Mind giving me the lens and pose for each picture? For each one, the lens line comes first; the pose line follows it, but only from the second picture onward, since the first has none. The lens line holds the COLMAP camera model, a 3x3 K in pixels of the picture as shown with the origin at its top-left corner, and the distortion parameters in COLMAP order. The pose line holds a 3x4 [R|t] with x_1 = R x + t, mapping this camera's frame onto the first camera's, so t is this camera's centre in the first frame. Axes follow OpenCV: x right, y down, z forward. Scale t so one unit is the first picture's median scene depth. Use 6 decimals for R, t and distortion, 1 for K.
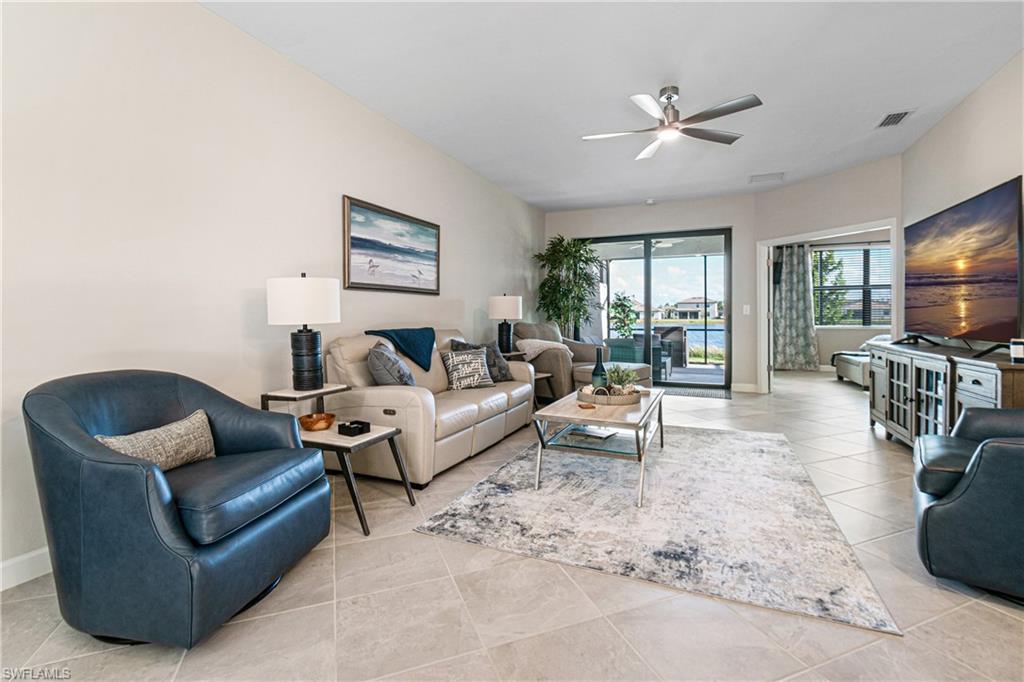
lens RADIAL K [[467.9, 0, 514.8], [0, 467.9, 320.2], [0, 0, 1]] dist [0.001332, -0.000273]
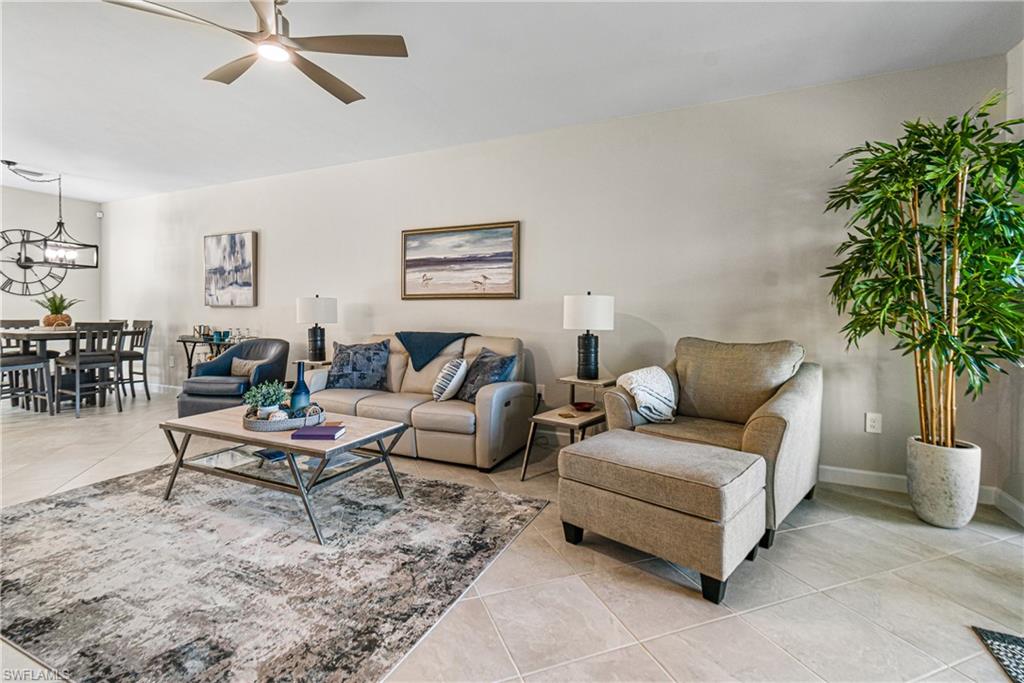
lens RADIAL K [[467.9, 0, 514.8], [0, 467.9, 320.7], [0, 0, 1]] dist [0.001332, -0.000273]
pose [[-0.022045, 0.017082, -0.999611, 1.161516], [-0.017520, 0.999694, 0.017470, -0.042109], [0.999603, 0.017898, -0.021739, 1.597089]]
